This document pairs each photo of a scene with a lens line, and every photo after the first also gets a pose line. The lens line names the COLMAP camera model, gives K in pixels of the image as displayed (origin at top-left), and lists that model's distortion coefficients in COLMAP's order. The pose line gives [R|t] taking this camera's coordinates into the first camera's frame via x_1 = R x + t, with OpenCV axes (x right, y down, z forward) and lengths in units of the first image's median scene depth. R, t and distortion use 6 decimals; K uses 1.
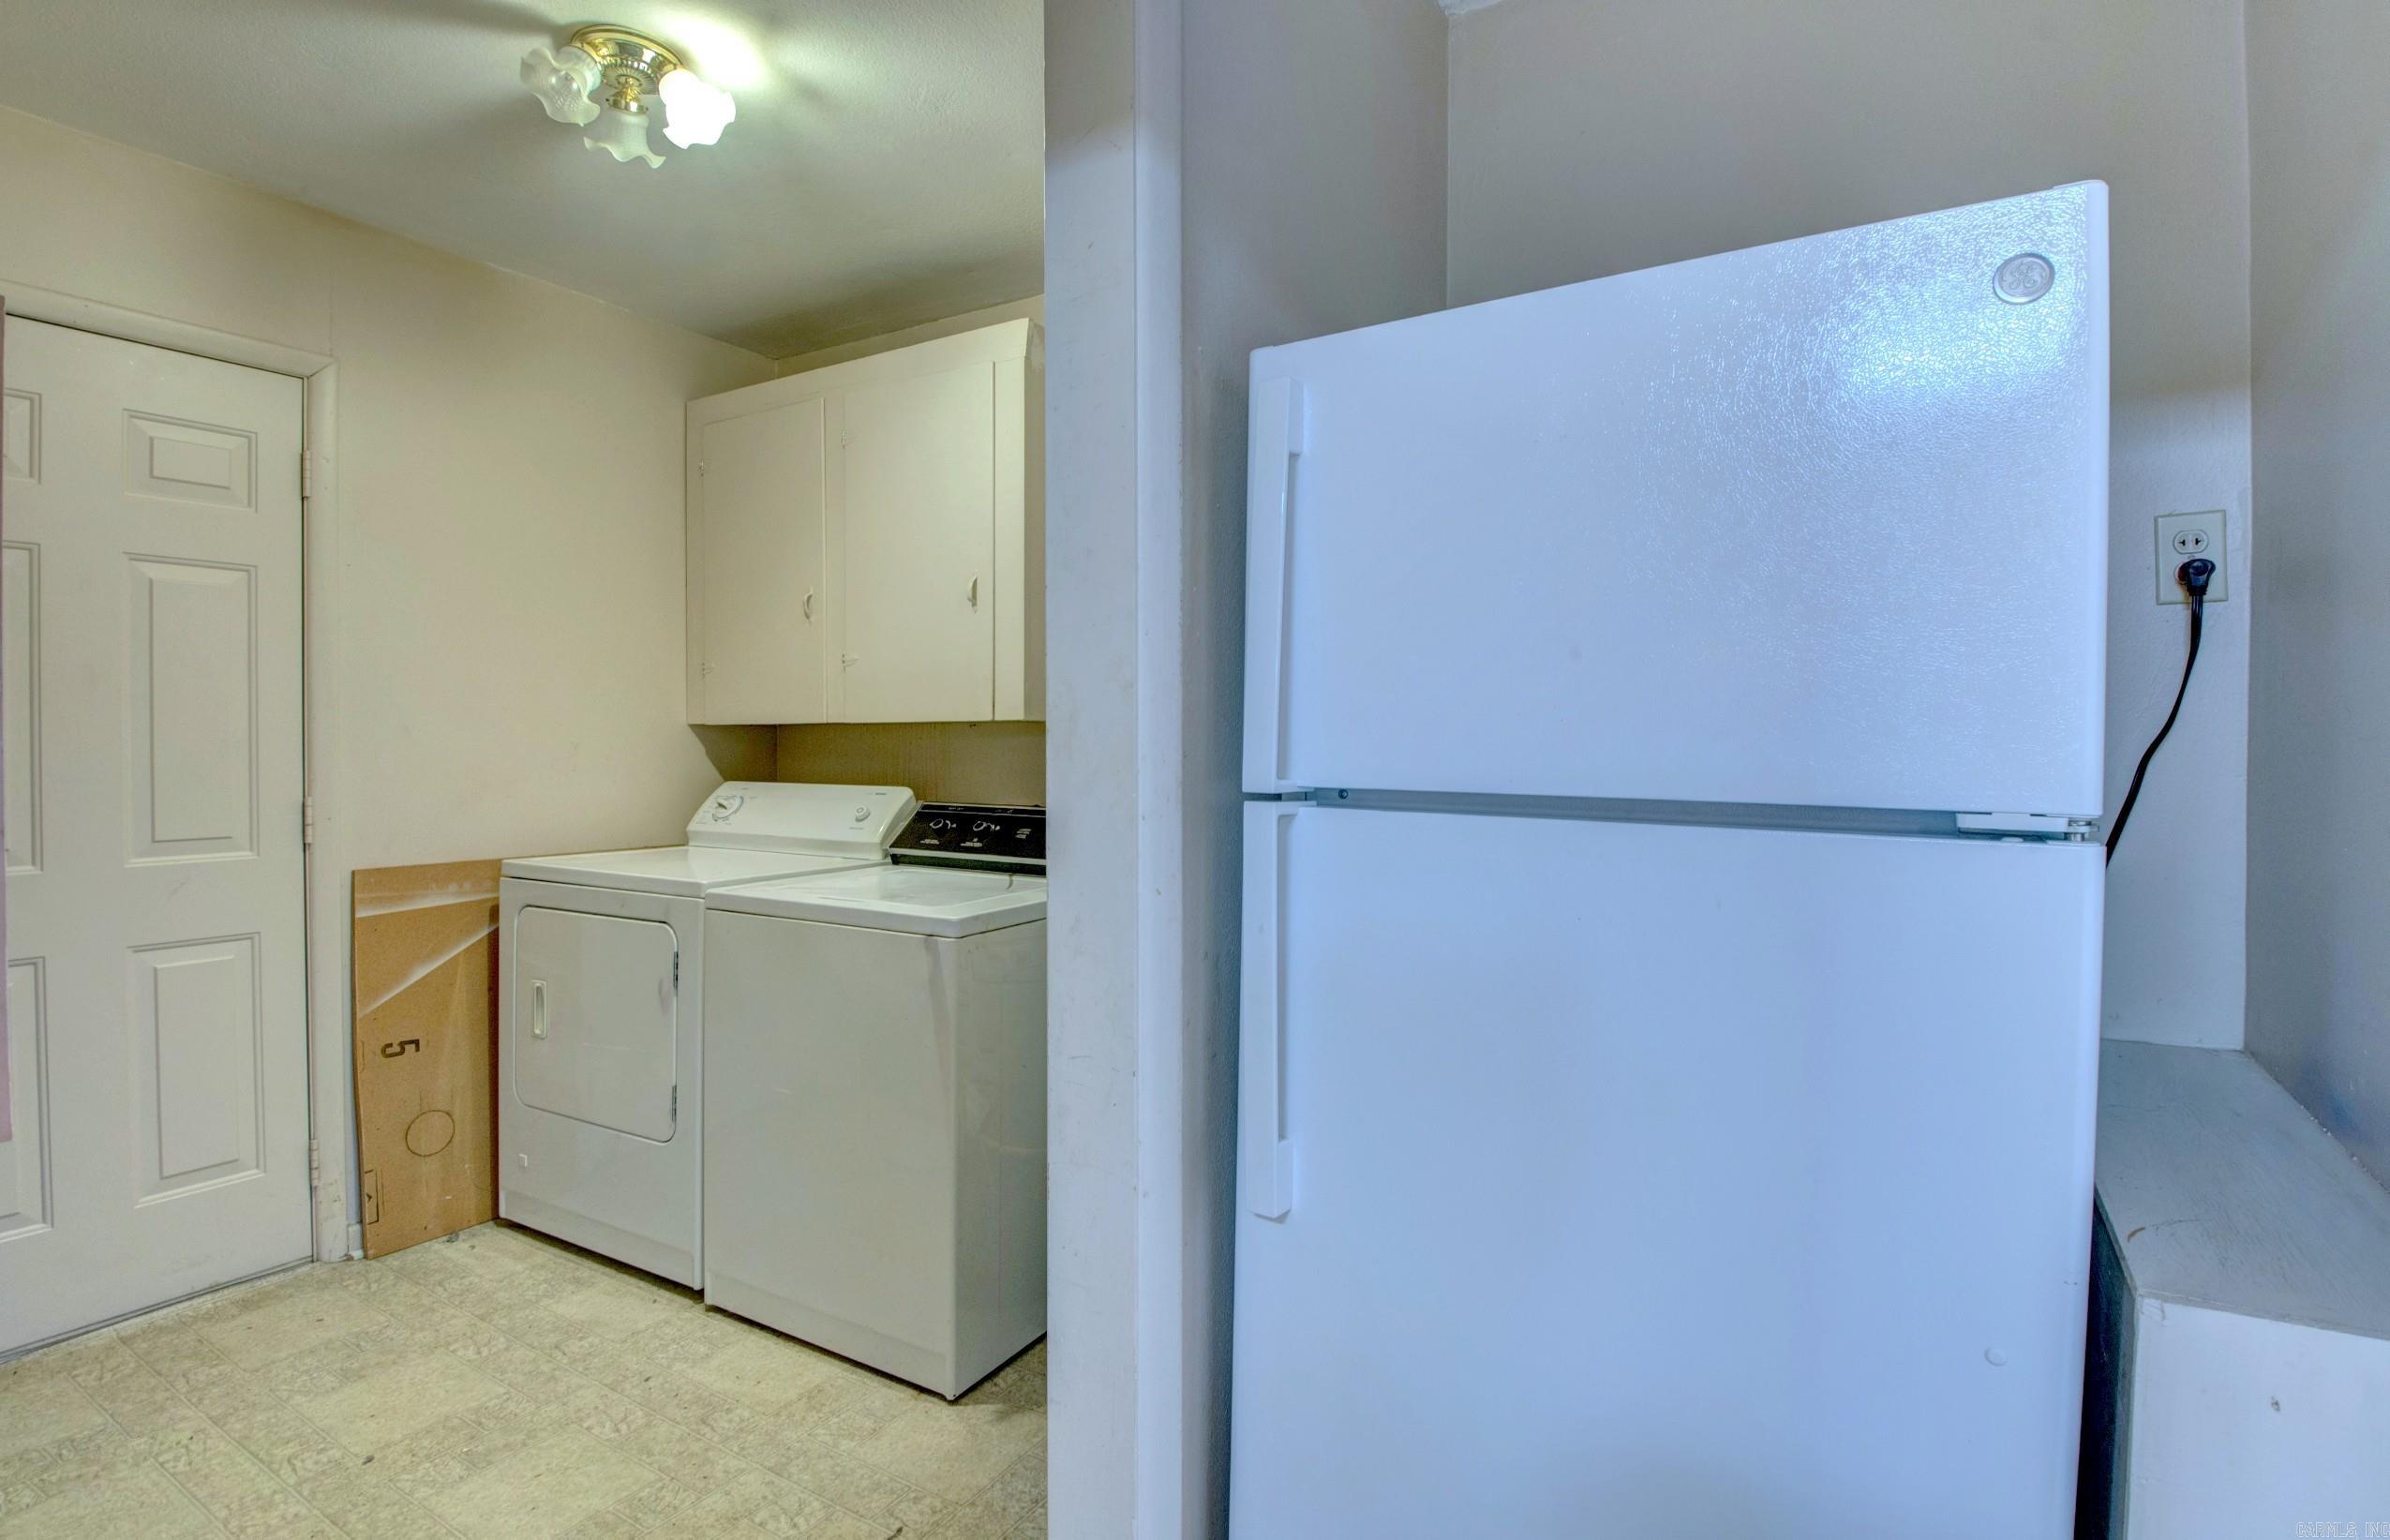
lens RADIAL K [[1143.9, 0, 1203.3], [0, 1143.9, 748.4], [0, 0, 1]] dist [-0.006363, -0.014909]
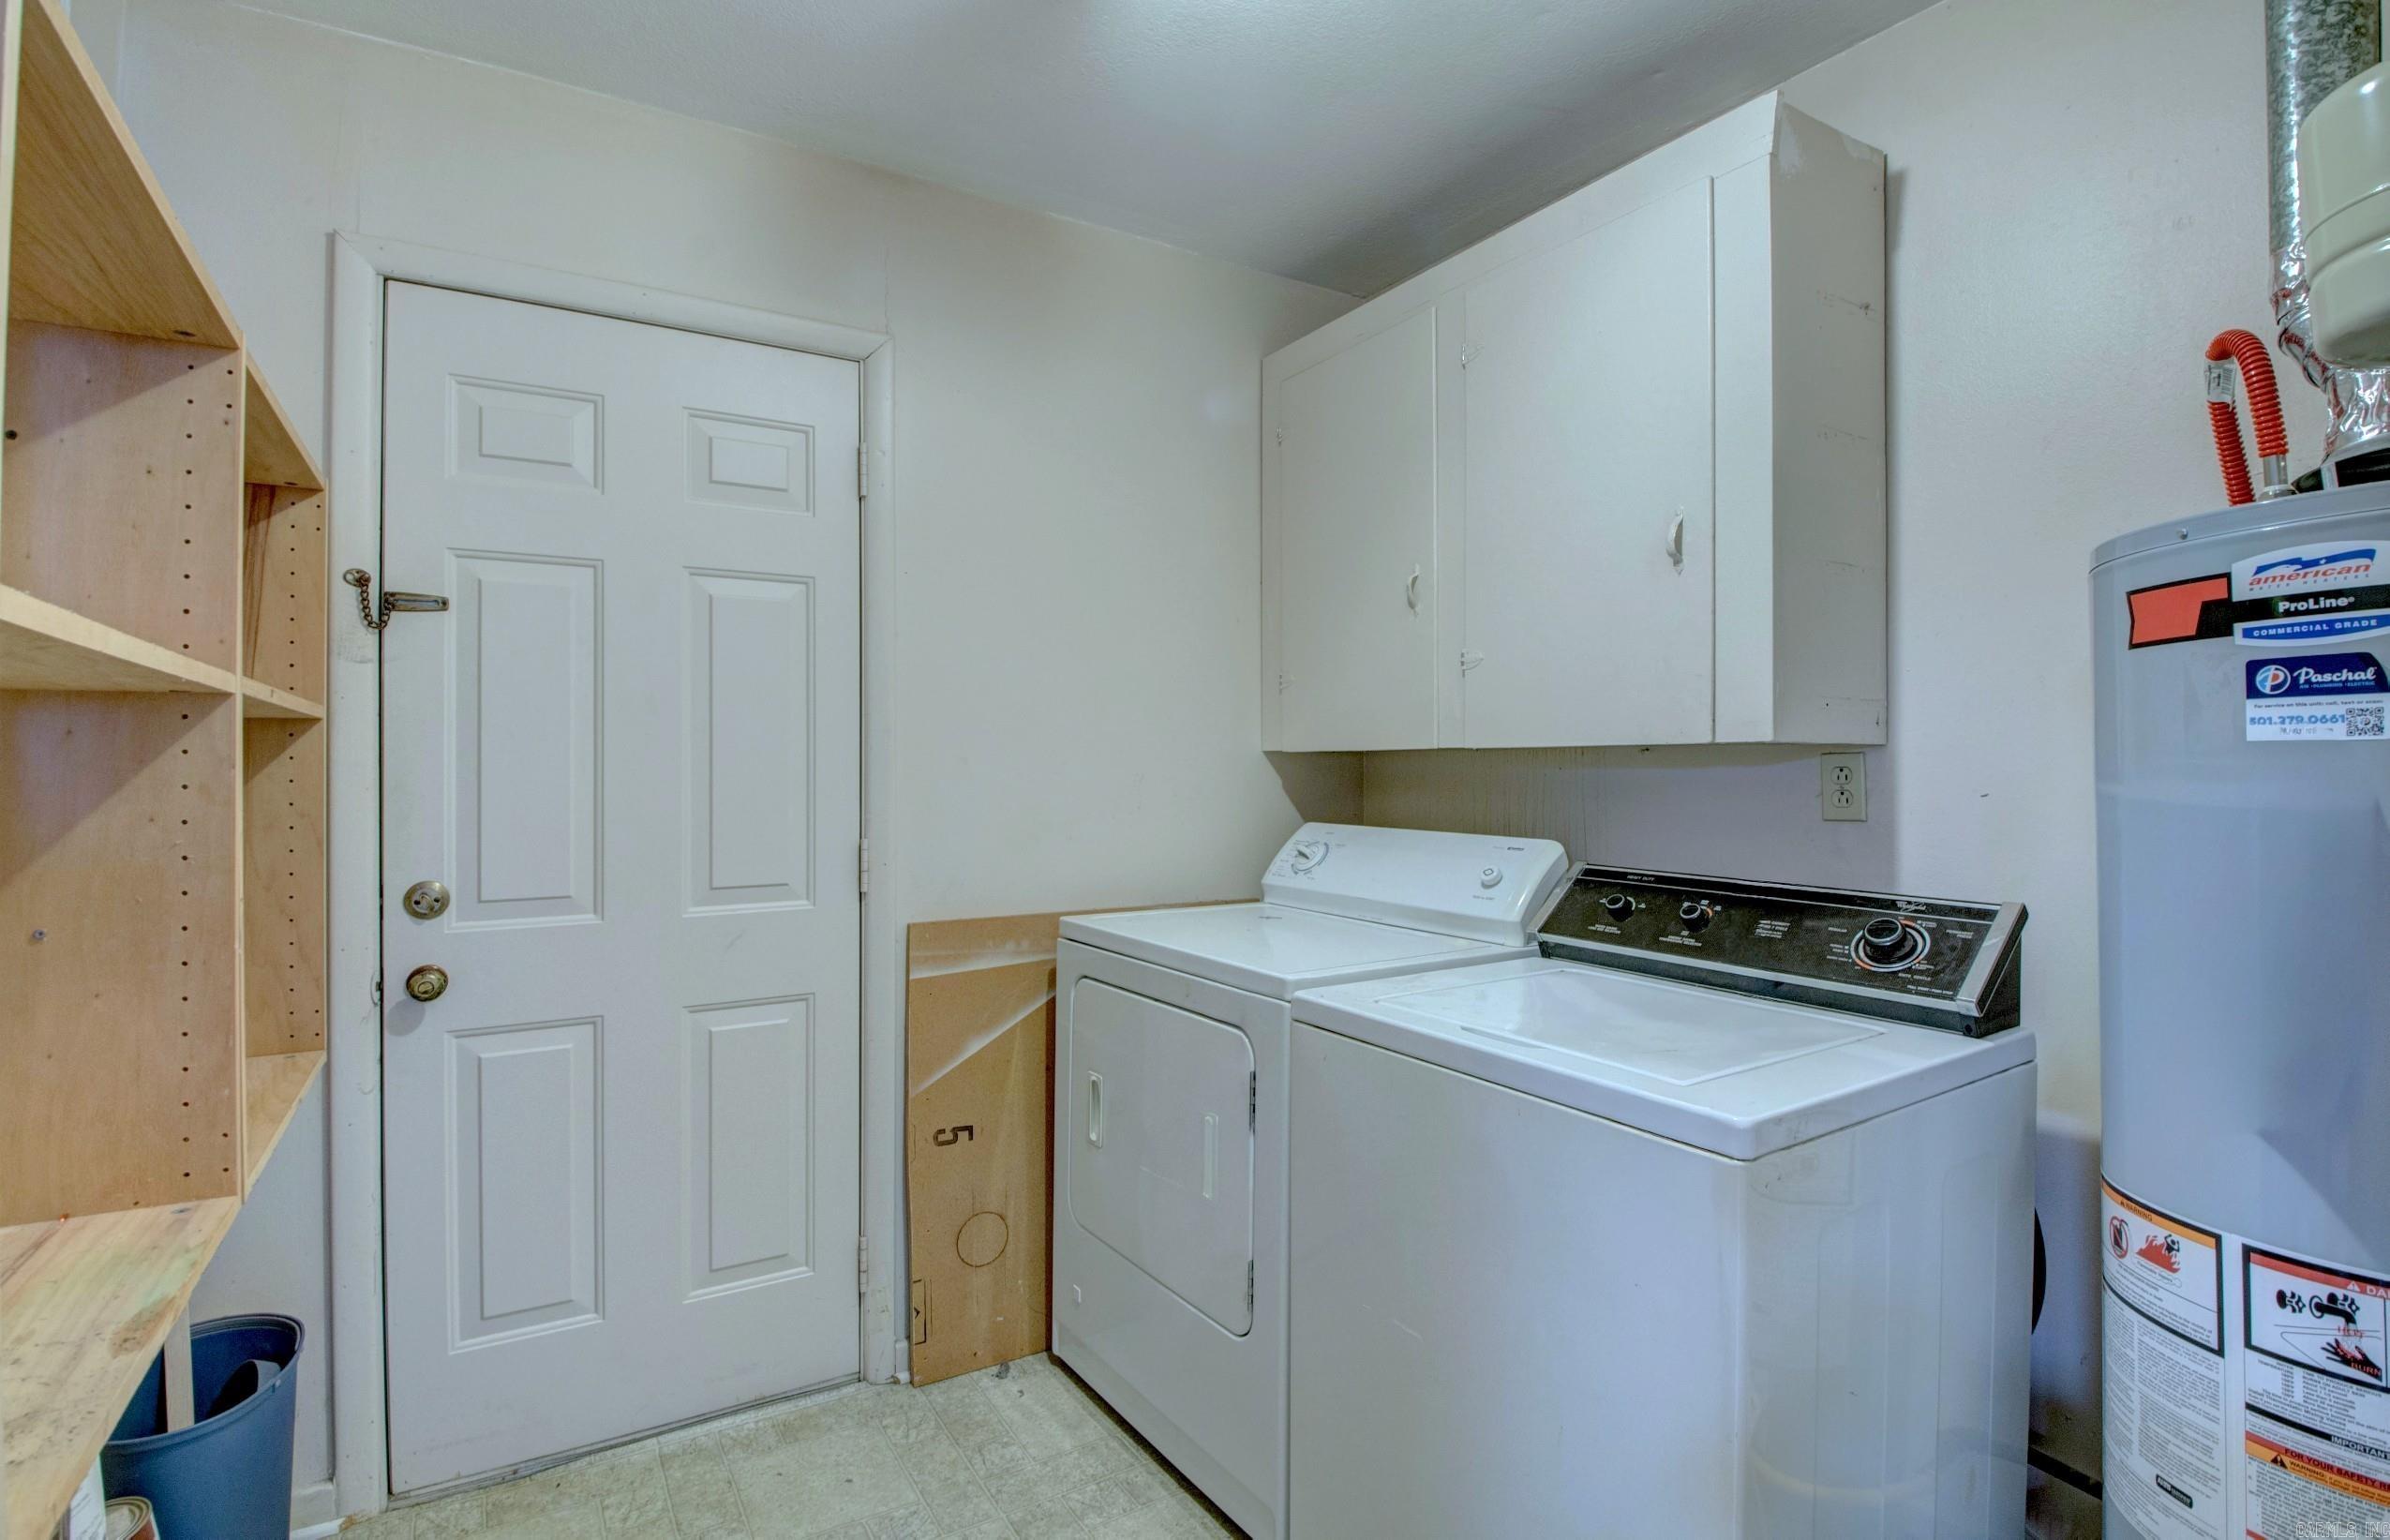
lens RADIAL K [[1143.9, 0, 1186.7], [0, 1143.9, 760.4], [0, 0, 1]] dist [-0.006363, -0.014909]
pose [[0.886065, -0.003615, -0.463546, -0.159647], [-0.001034, 0.999952, -0.009776, -0.009224], [0.463559, 0.009141, 0.886019, 0.330810]]
